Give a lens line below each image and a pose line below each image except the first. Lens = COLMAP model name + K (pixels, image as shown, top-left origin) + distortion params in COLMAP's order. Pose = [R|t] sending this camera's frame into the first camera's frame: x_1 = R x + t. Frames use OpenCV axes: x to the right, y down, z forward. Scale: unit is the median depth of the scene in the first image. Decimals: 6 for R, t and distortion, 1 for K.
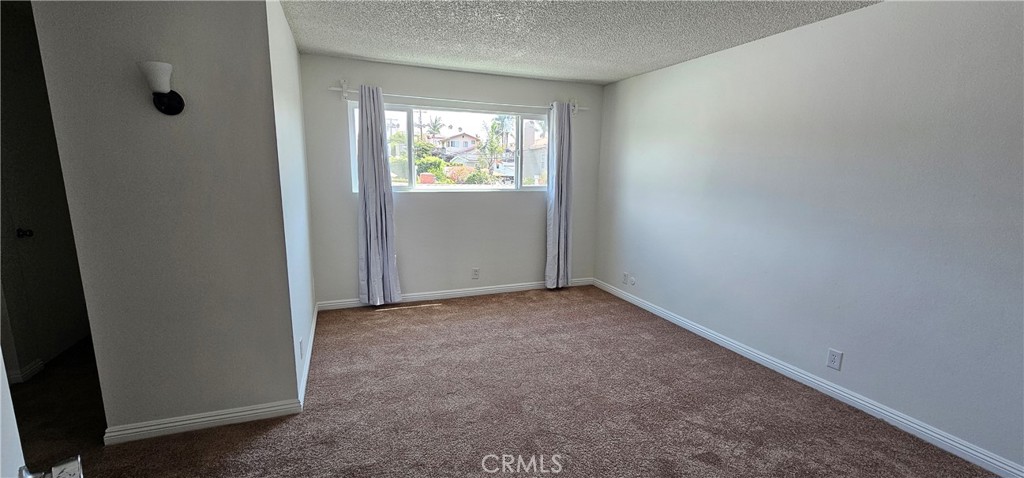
lens RADIAL K [[415.3, 0, 515.3], [0, 415.3, 251.6], [0, 0, 1]] dist [0.000647, 0.000167]
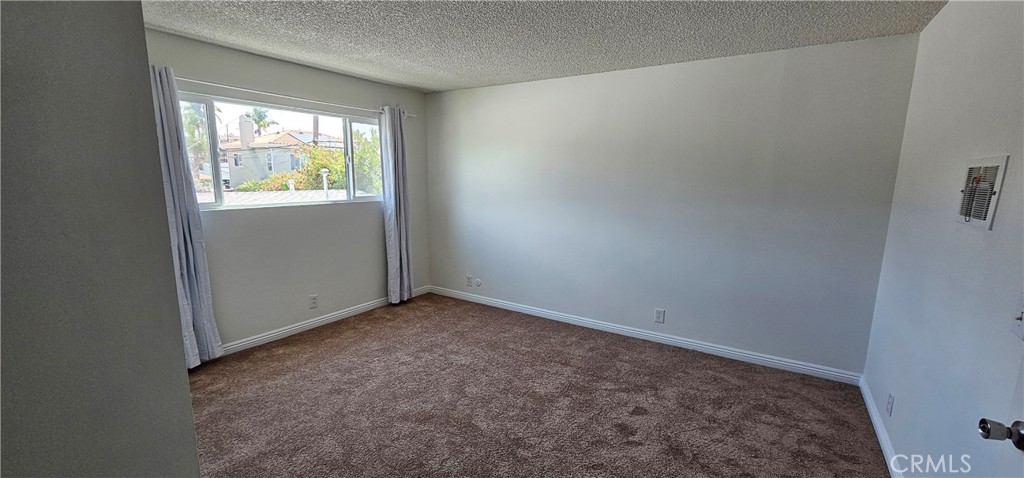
lens RADIAL K [[415.3, 0, 515.3], [0, 415.3, 251.6], [0, 0, 1]] dist [0.000647, 0.000167]
pose [[0.822299, -0.109062, 0.558507, -0.223408], [0.110961, 0.993353, 0.030606, -0.029068], [-0.558133, 0.036805, 0.828935, 0.066614]]
